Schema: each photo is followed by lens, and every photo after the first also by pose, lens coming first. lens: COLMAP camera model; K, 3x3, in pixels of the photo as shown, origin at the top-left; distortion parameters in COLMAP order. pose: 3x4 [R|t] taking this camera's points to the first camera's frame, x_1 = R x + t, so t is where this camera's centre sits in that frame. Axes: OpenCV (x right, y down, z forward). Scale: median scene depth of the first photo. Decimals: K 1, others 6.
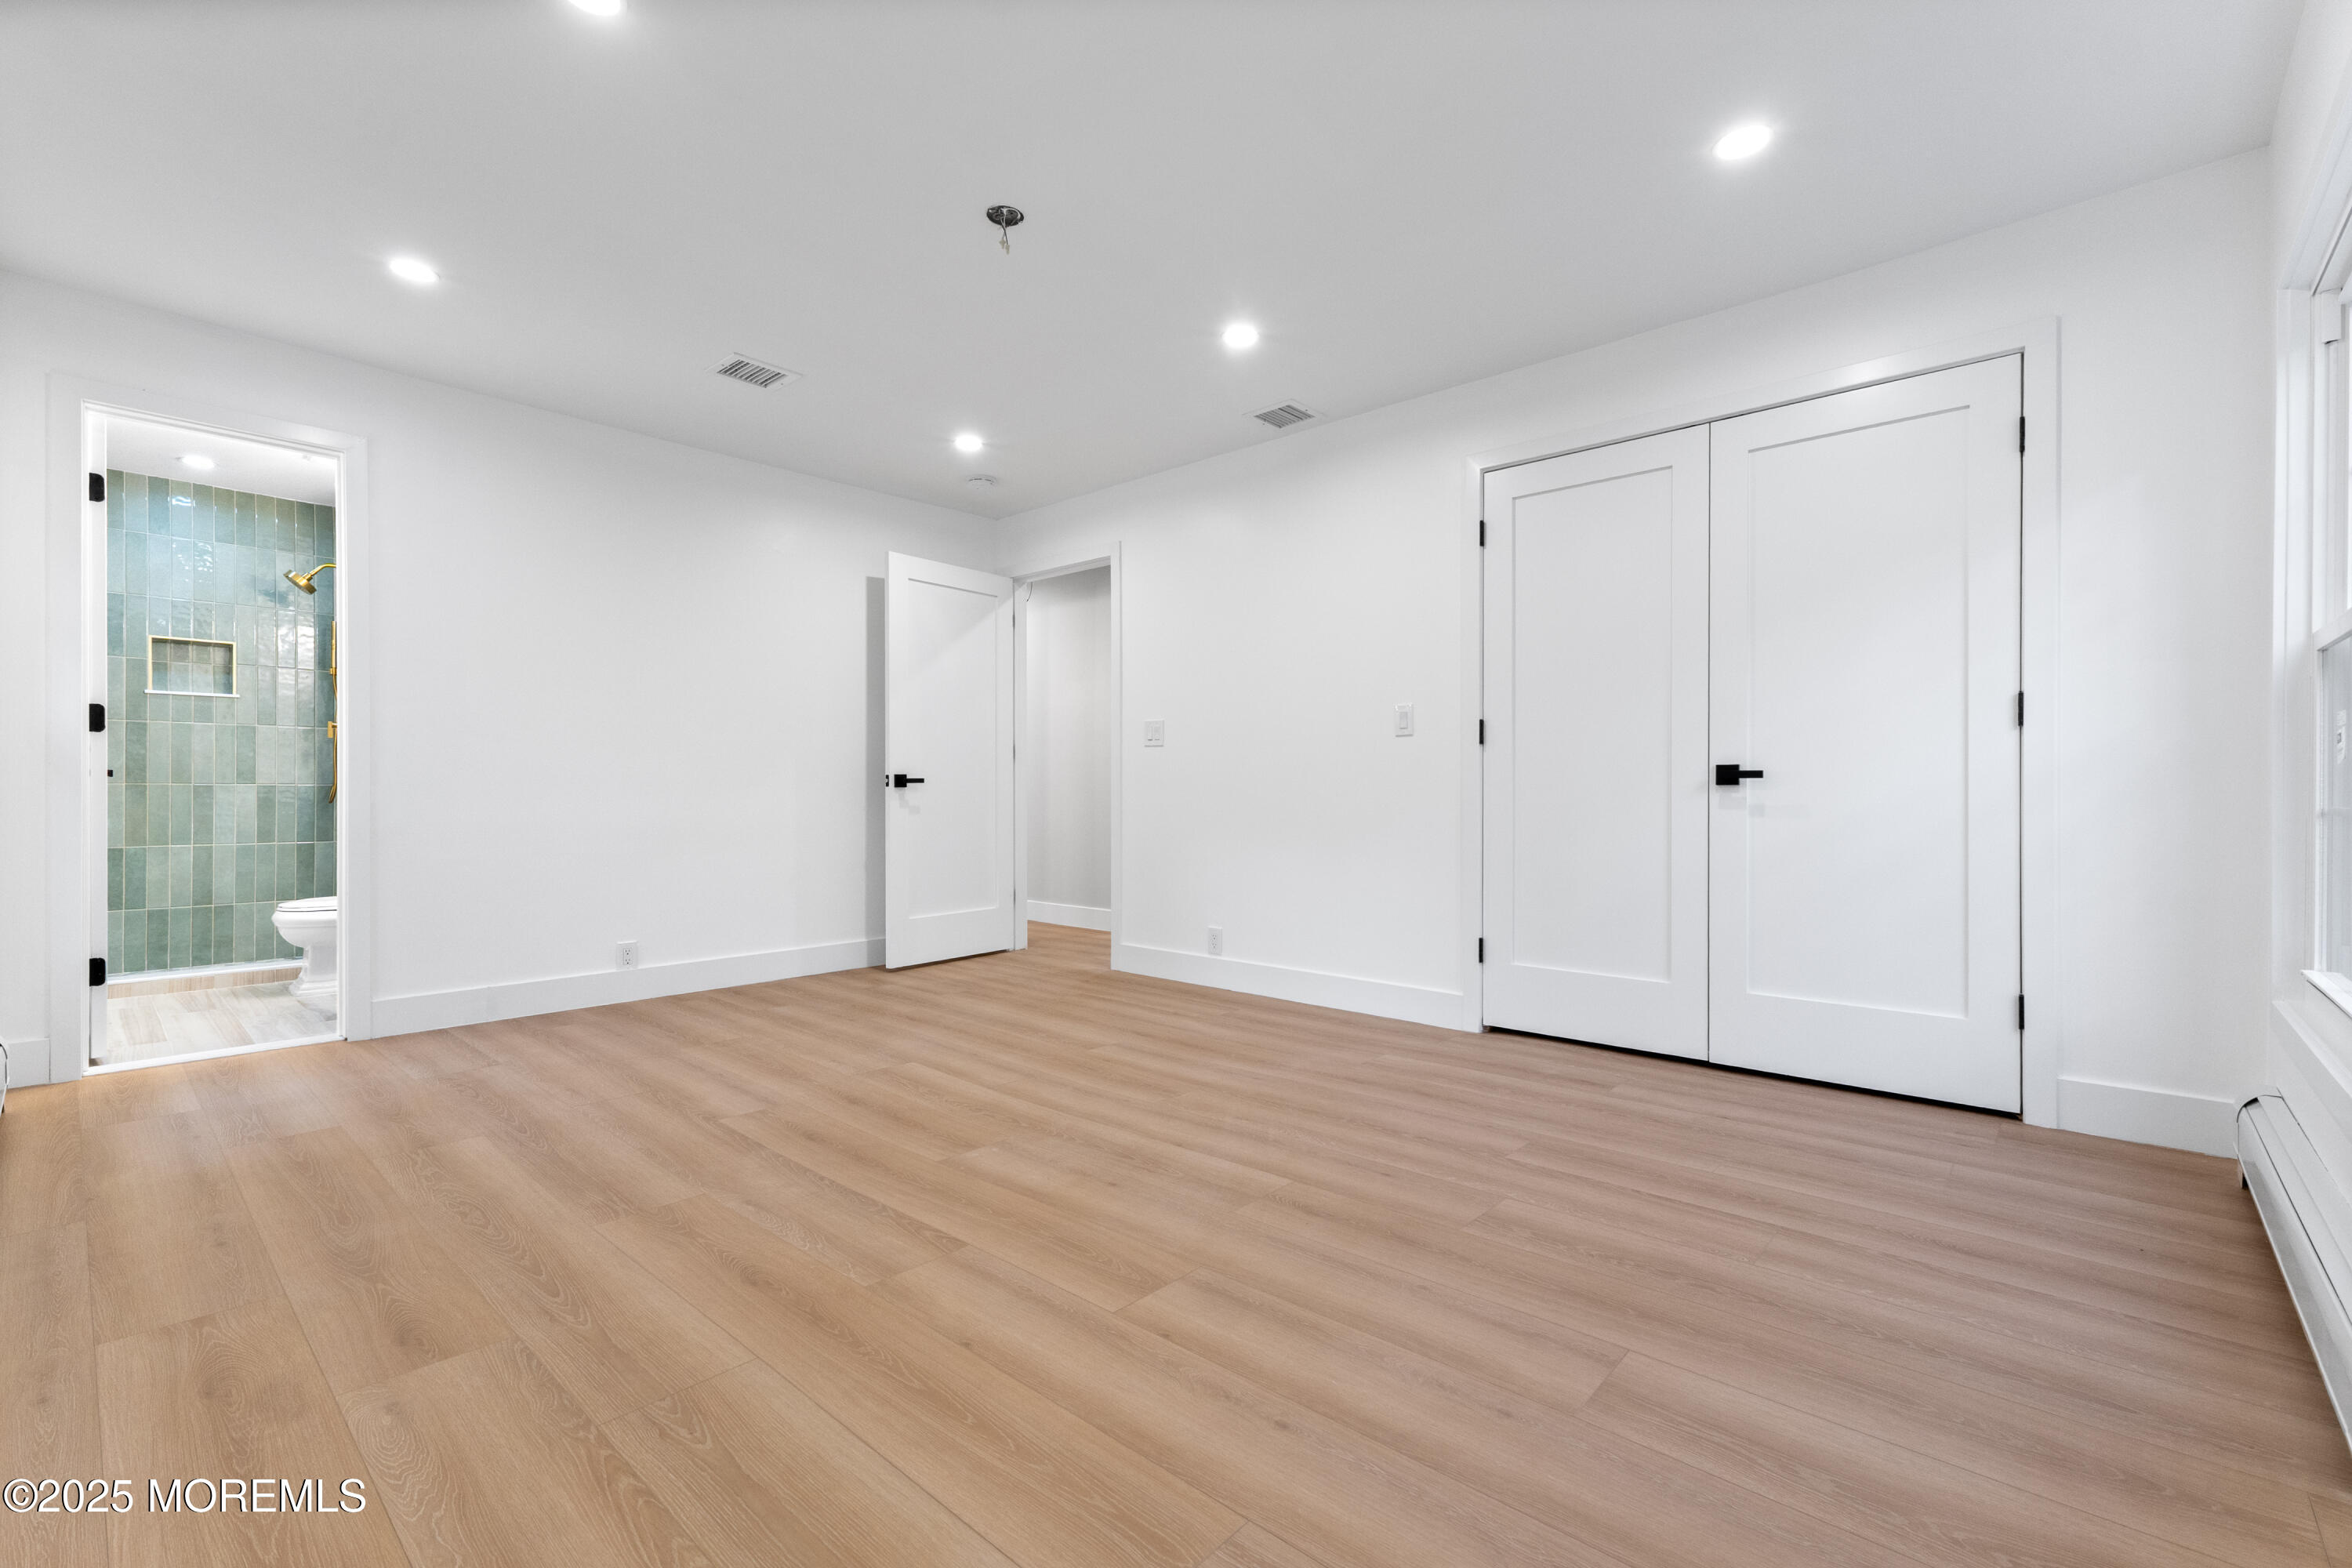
lens RADIAL K [[995.2, 0, 1186.0], [0, 995.2, 784.1], [0, 0, 1]] dist [0.002854, 0.000266]
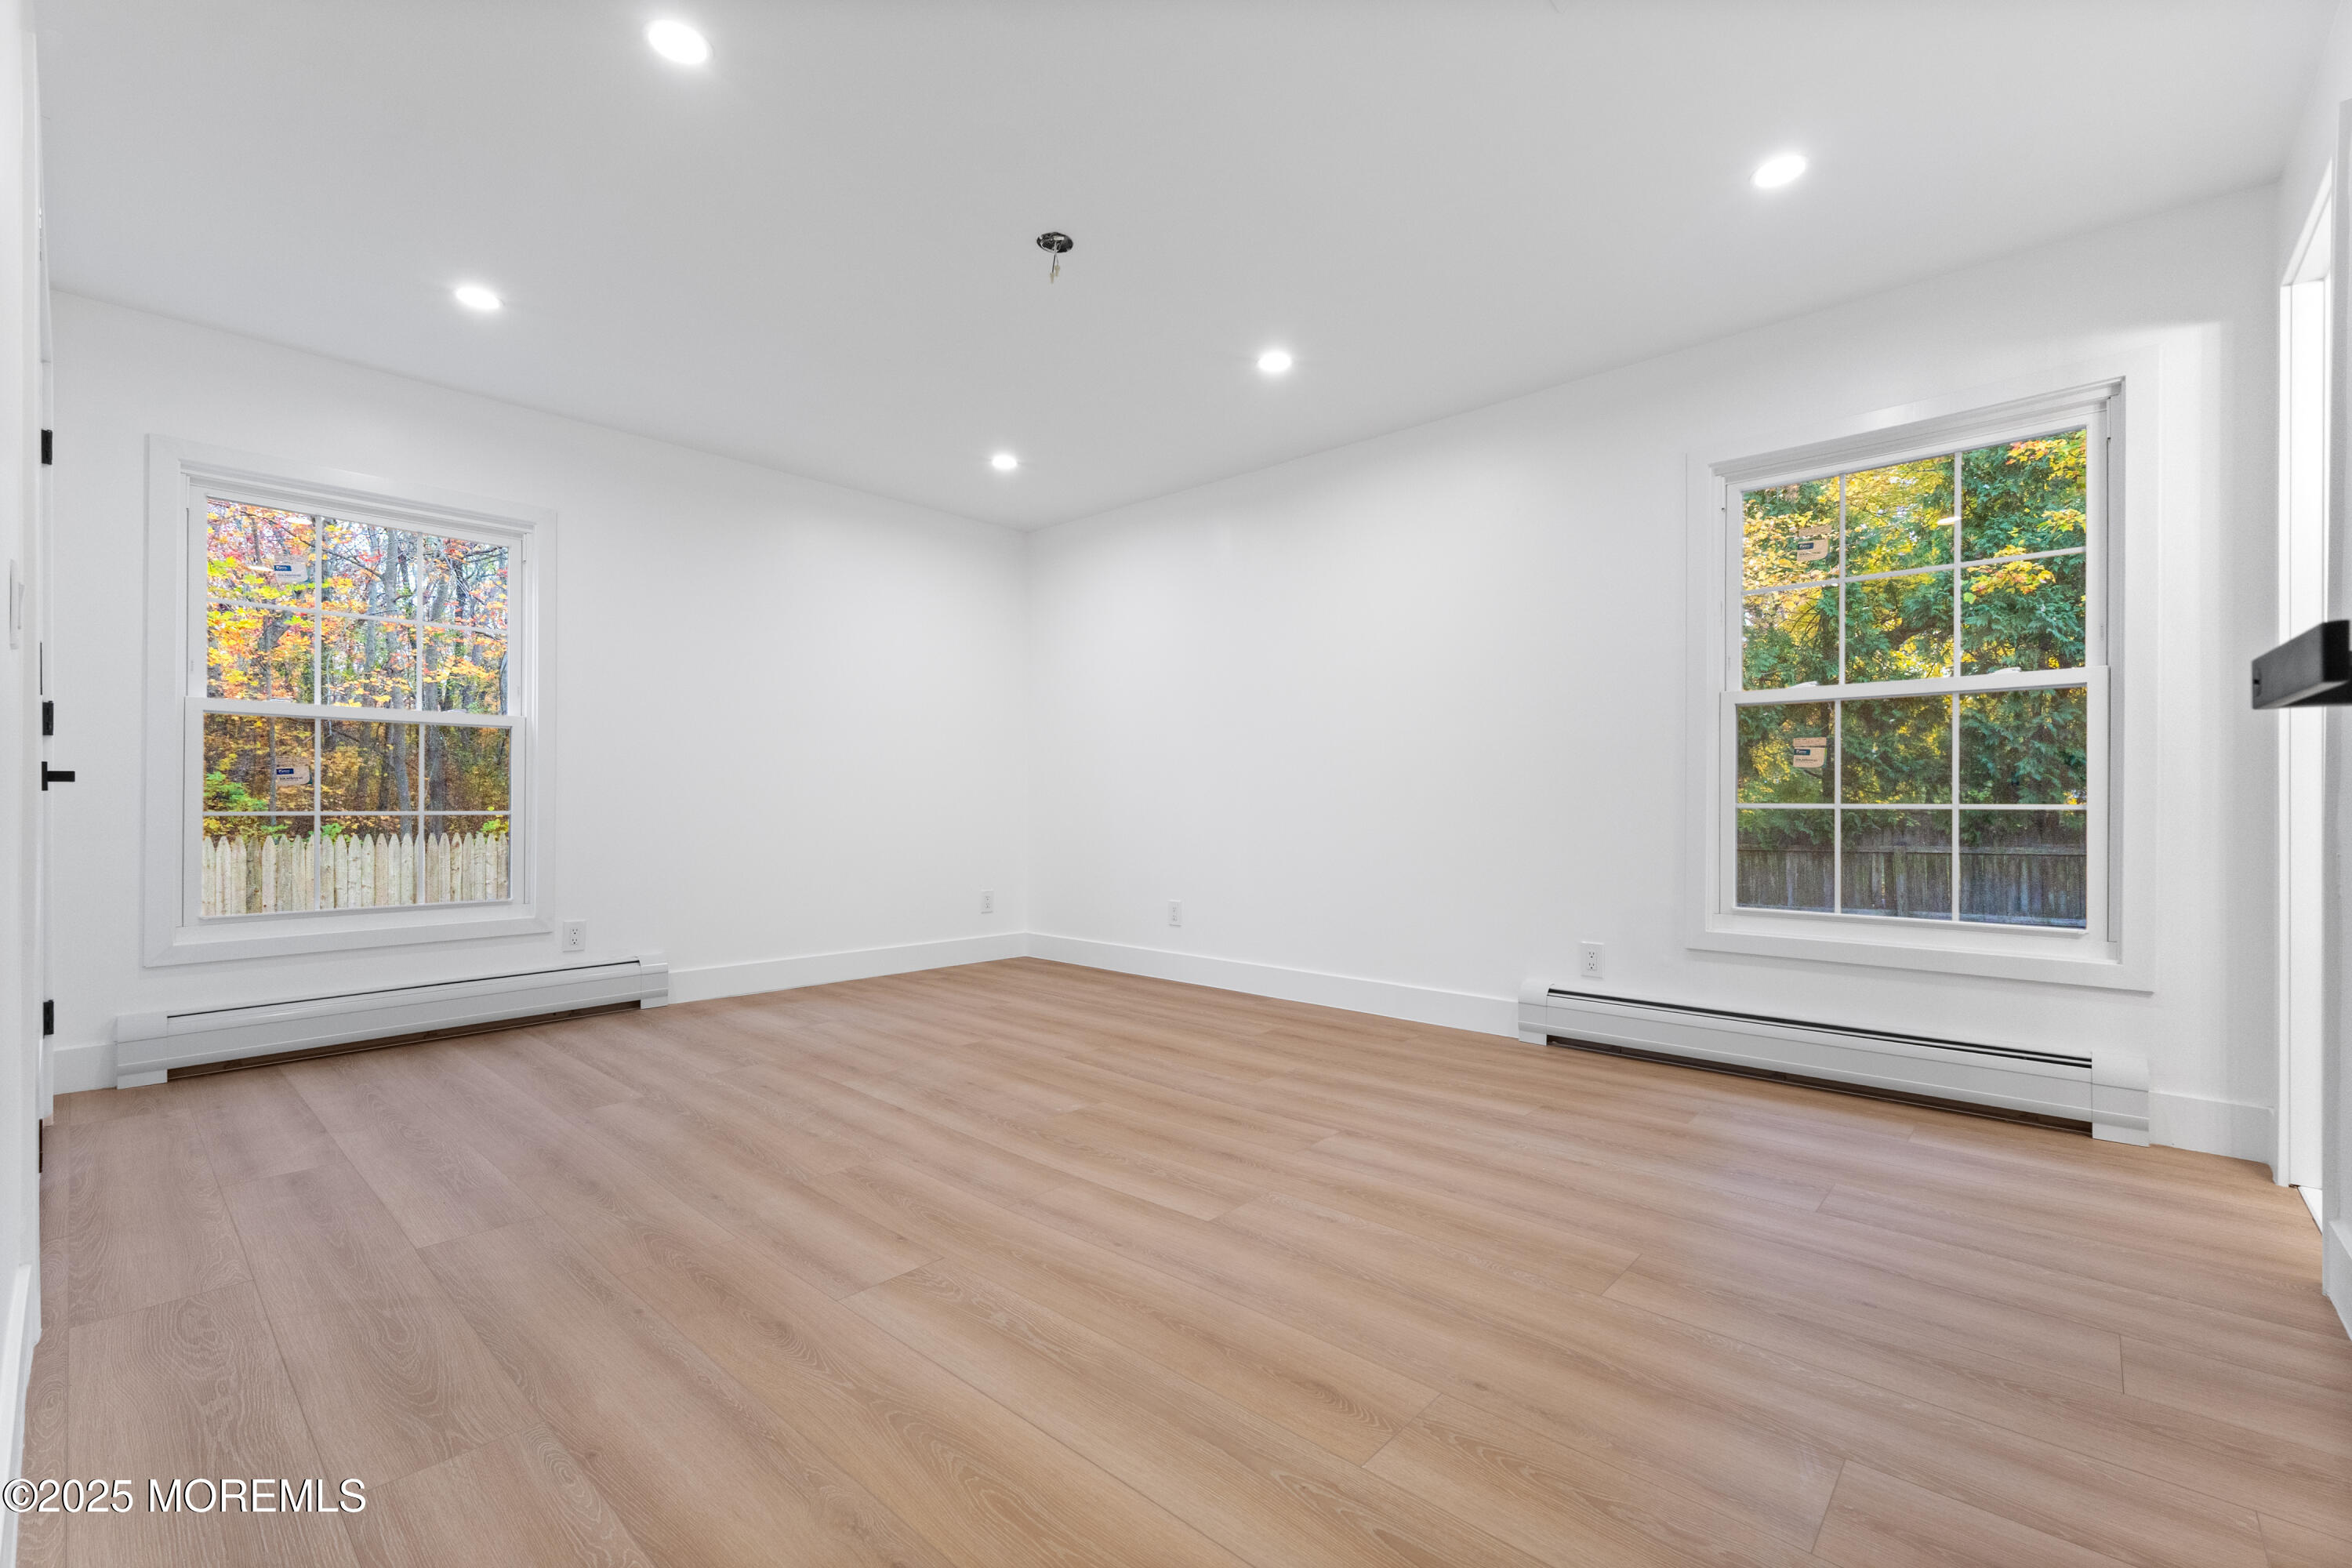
lens RADIAL K [[994.9, 0, 1190.9], [0, 994.9, 805.6], [0, 0, 1]] dist [0.005850, 0.000478]
pose [[-0.999996, -0.002528, 0.001390, -0.335677], [-0.002535, 0.999985, -0.004887, 0.015562], [-0.001377, -0.004890, -0.999987, 2.095734]]
